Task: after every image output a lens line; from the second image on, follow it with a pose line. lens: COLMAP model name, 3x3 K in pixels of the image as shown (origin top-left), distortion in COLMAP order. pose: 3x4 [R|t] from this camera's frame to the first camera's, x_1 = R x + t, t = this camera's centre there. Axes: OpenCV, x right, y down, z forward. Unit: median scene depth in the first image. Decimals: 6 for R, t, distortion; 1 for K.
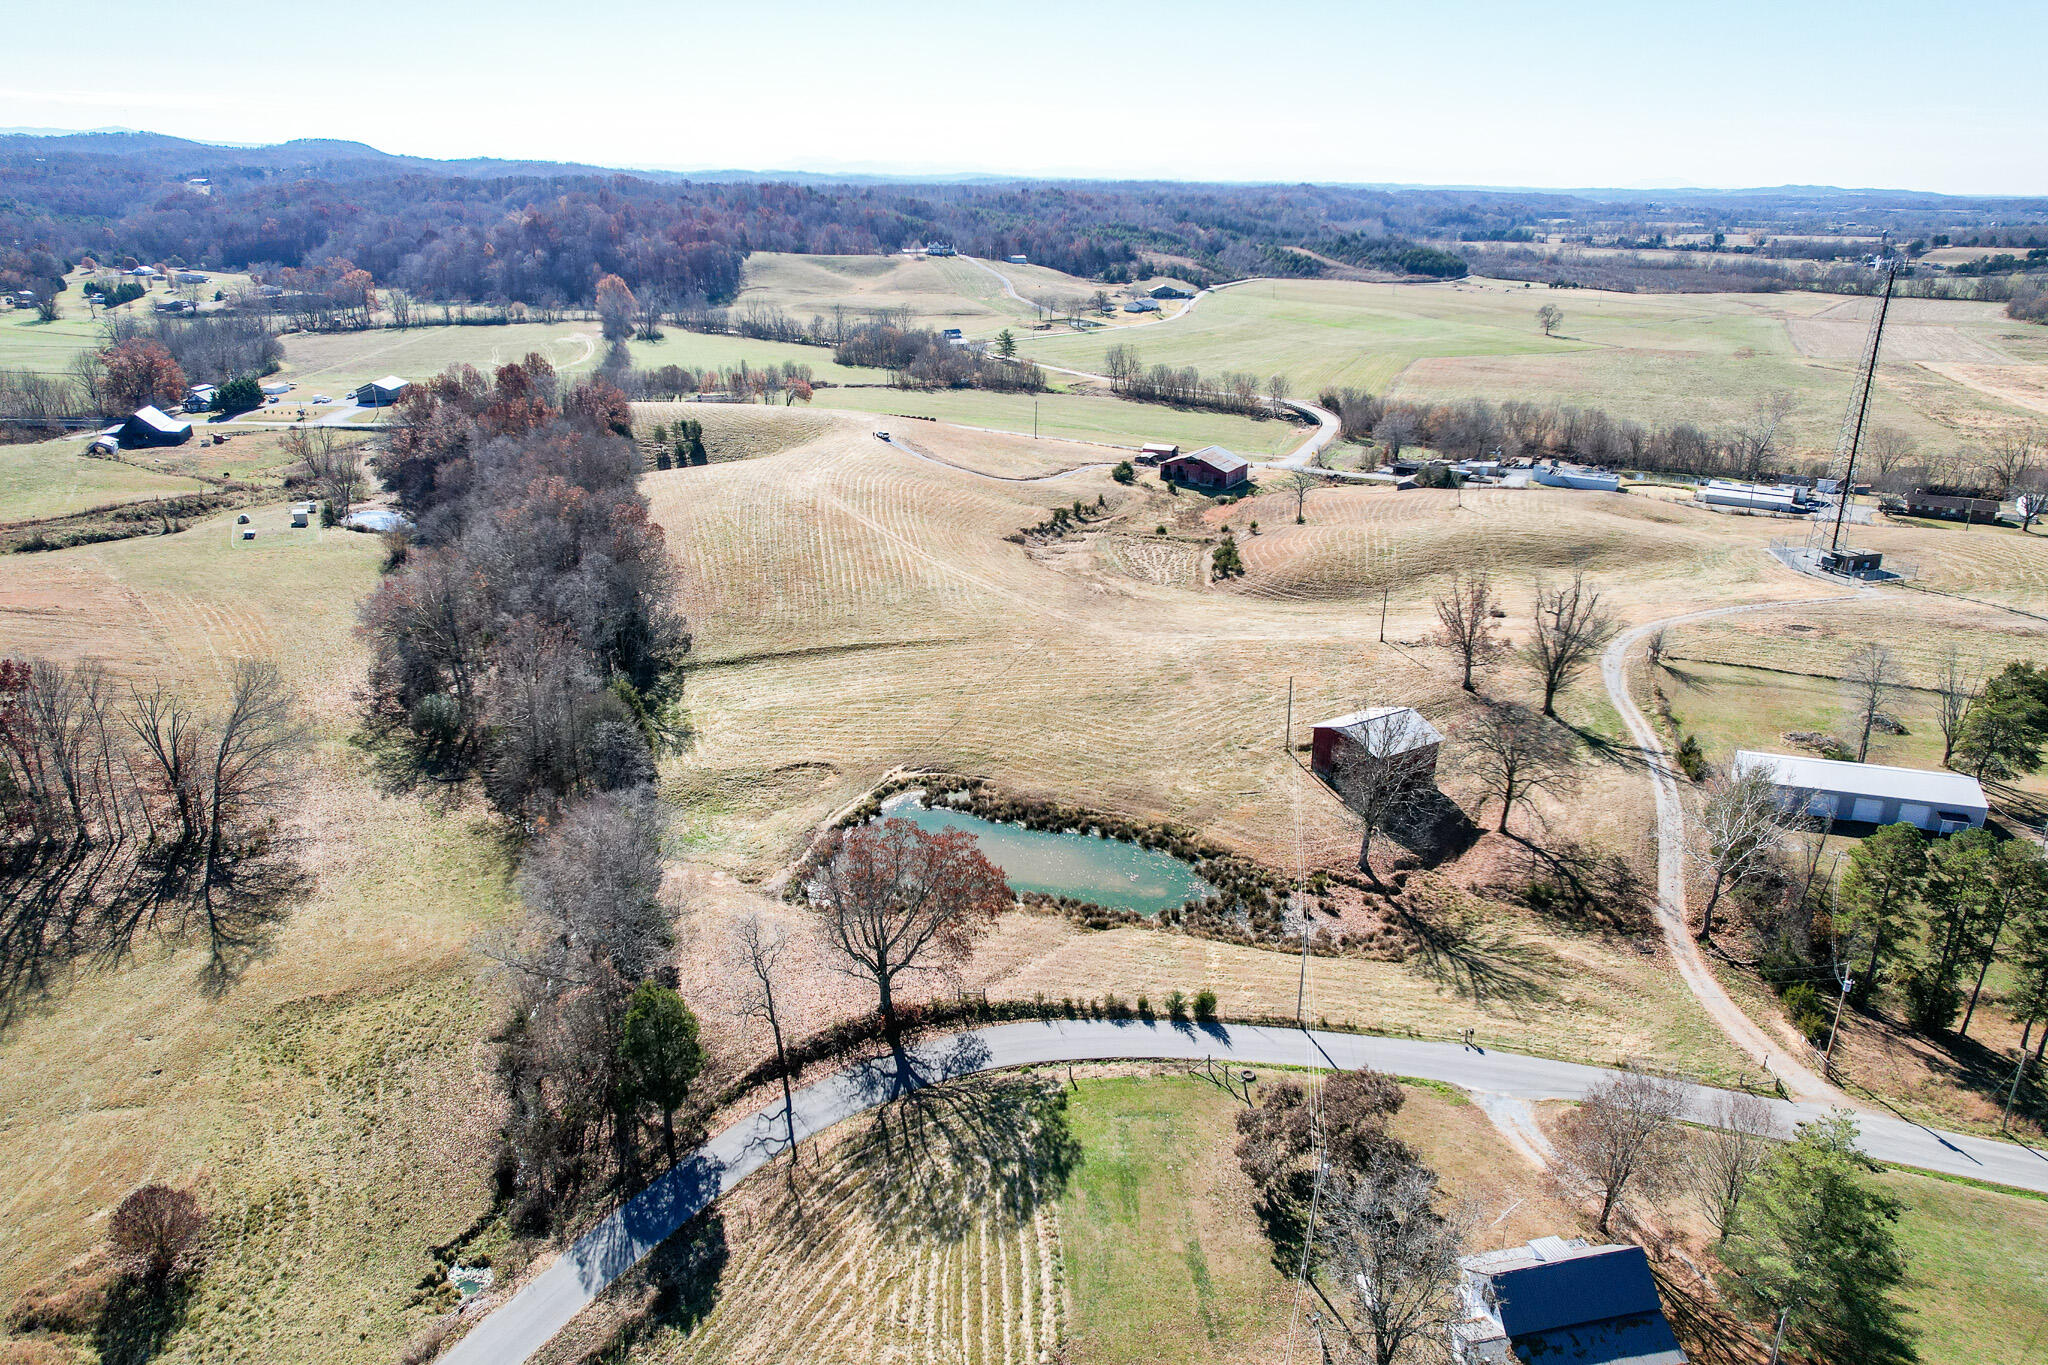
lens RADIAL K [[1305.5, 0, 1026.5], [0, 1305.5, 684.7], [0, 0, 1]] dist [-0.071229, 0.066145]
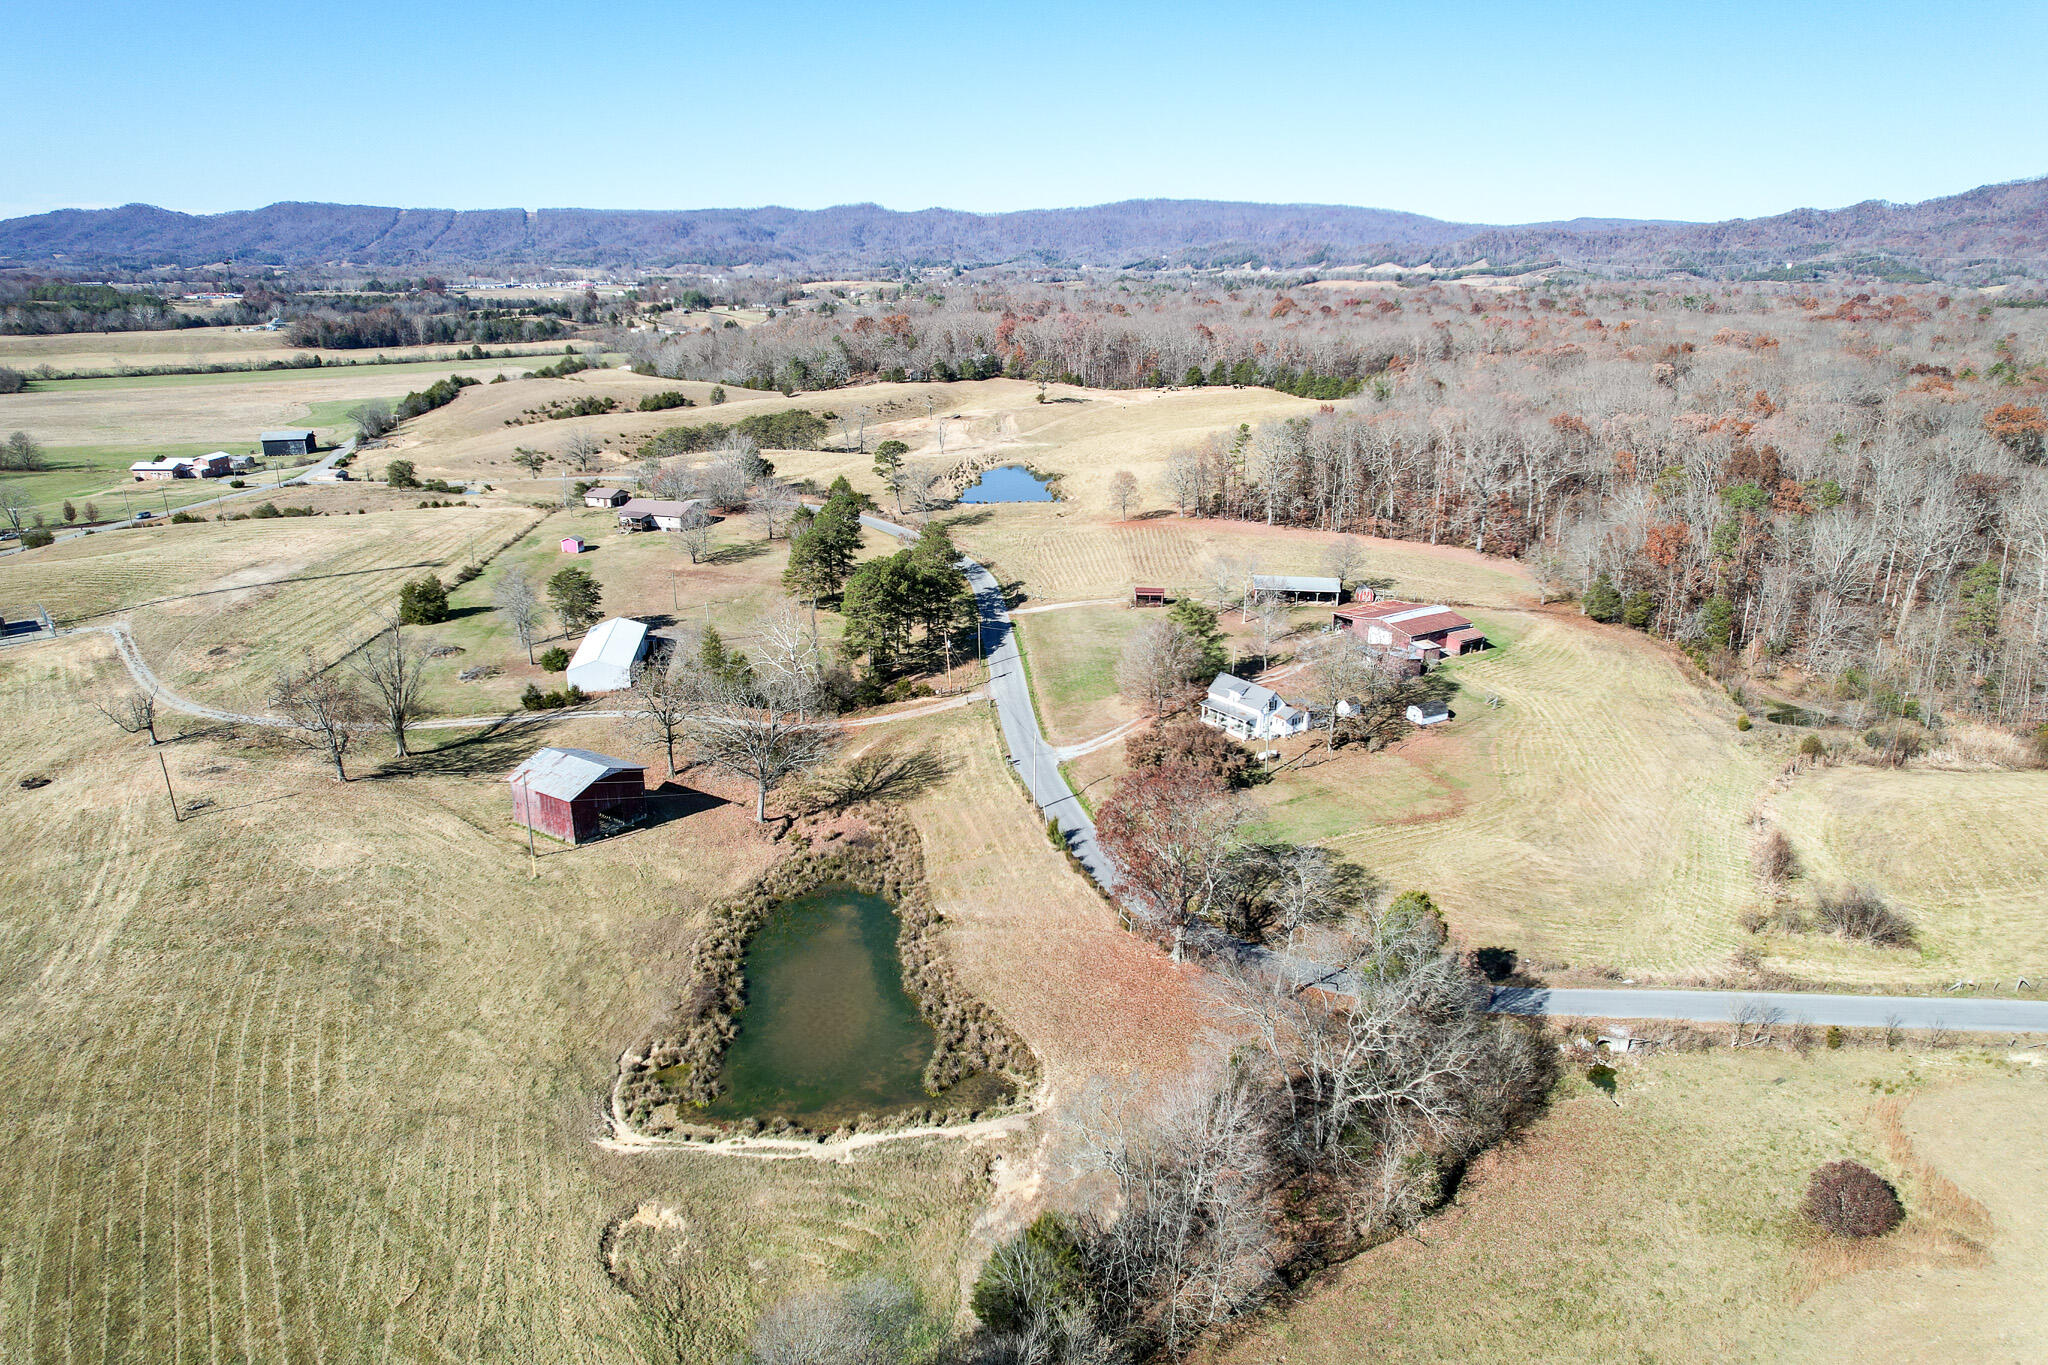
lens RADIAL K [[1305.5, 0, 1026.6], [0, 1305.5, 684.1], [0, 0, 1]] dist [-0.071229, 0.066145]
pose [[-0.427521, -0.291186, 0.855825, -0.735269], [0.321873, 0.835632, 0.445104, -0.370150], [-0.844762, 0.465758, -0.263525, 1.036950]]
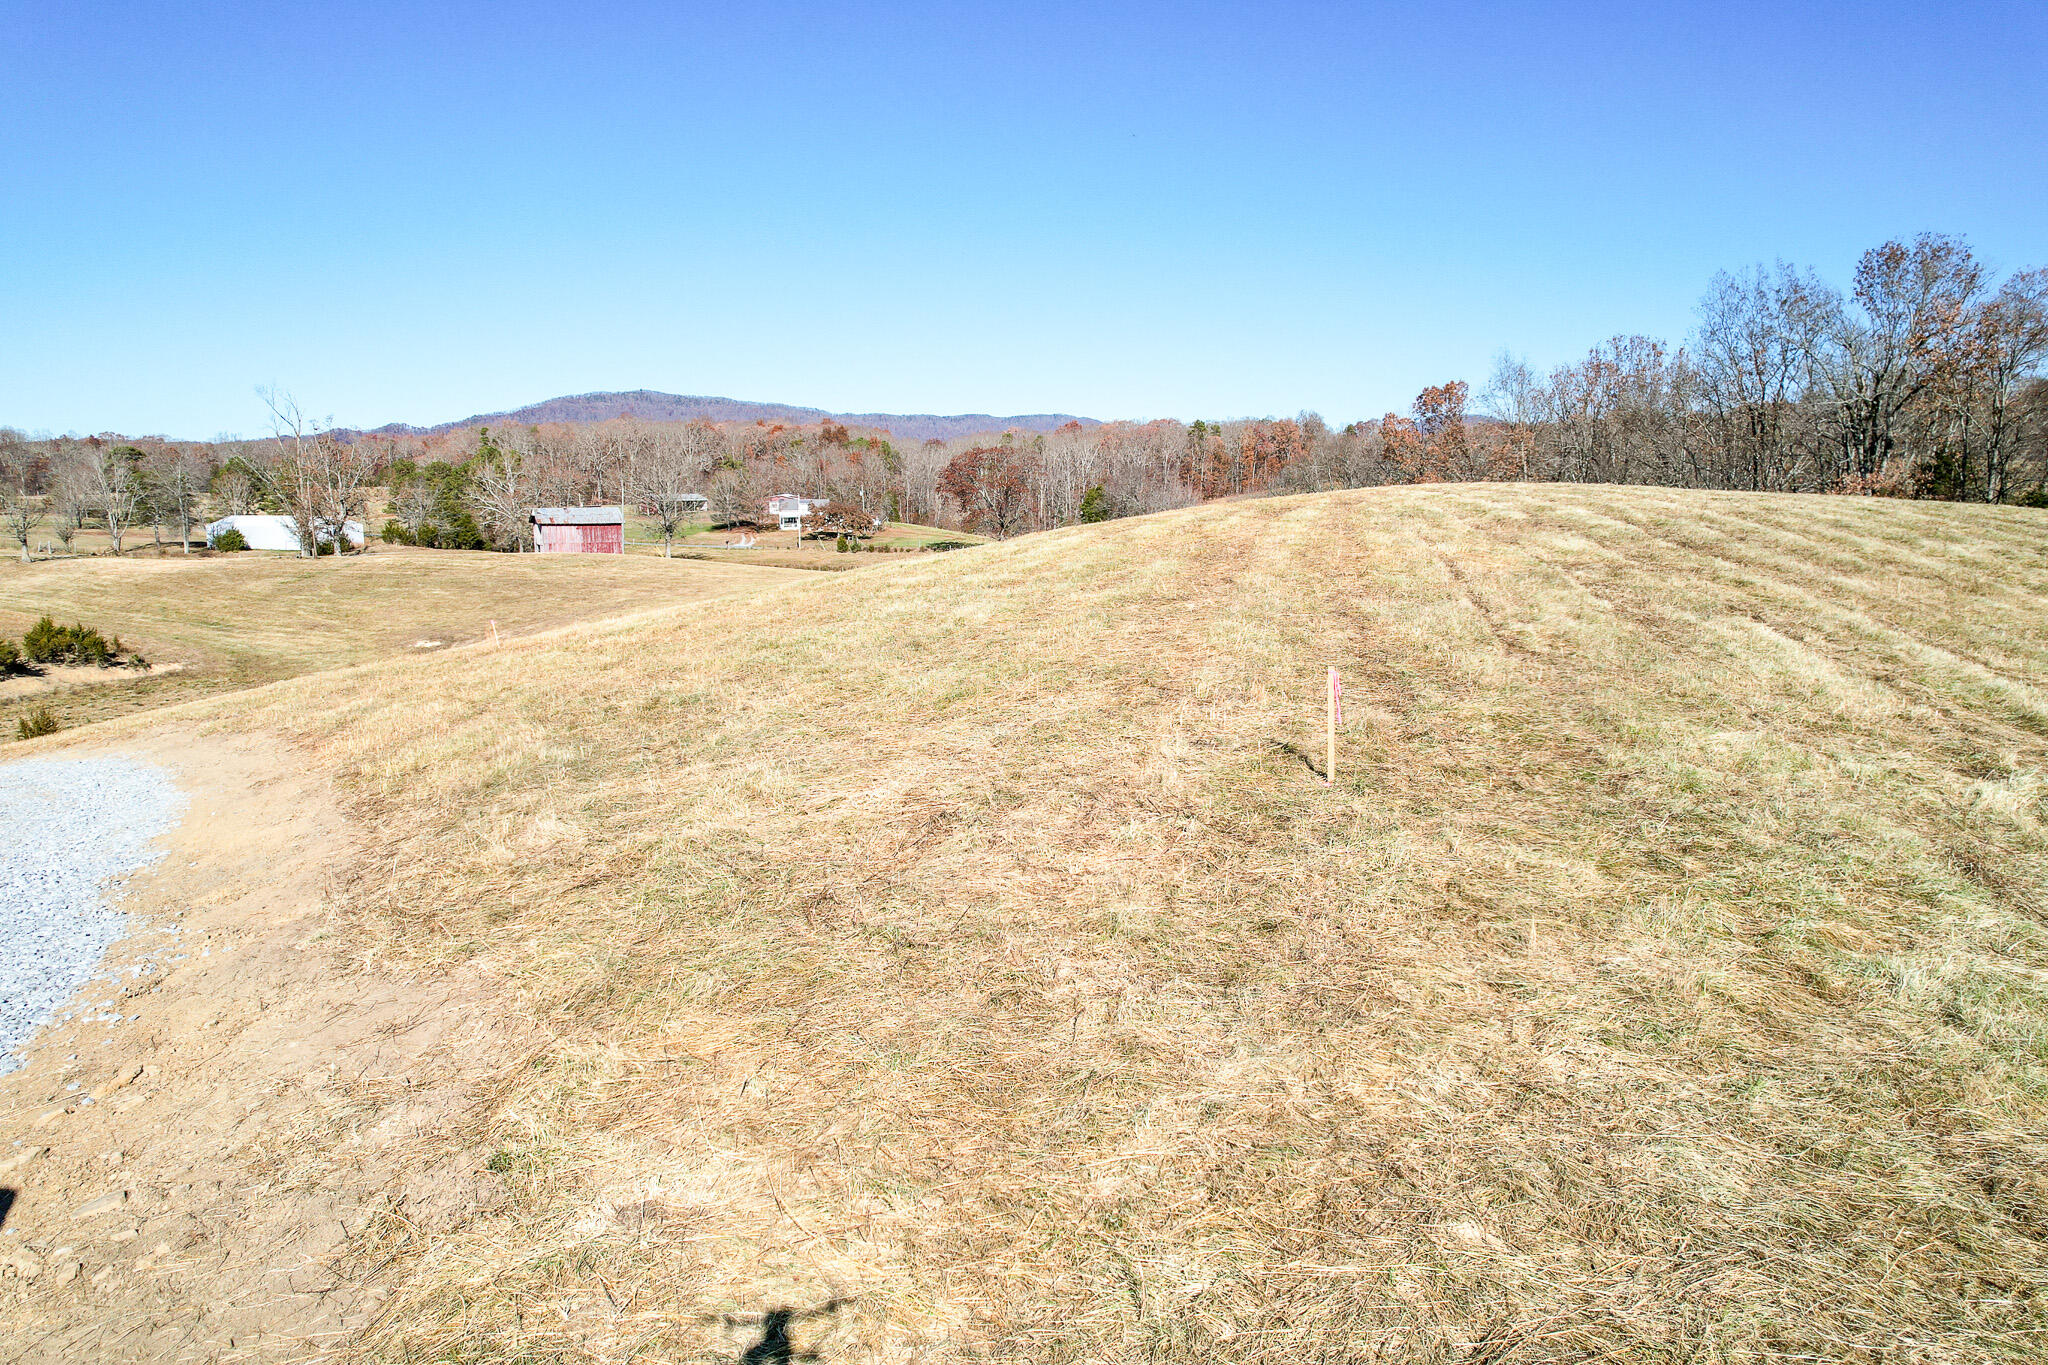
lens RADIAL K [[1305.5, 0, 1017.4], [0, 1305.5, 700.6], [0, 0, 1]] dist [-0.071229, 0.066145]
pose [[-0.994813, -0.019903, 0.099754, -0.268065], [0.033450, 0.862122, 0.505596, -0.440767], [-0.096063, 0.506310, -0.856984, 2.246979]]
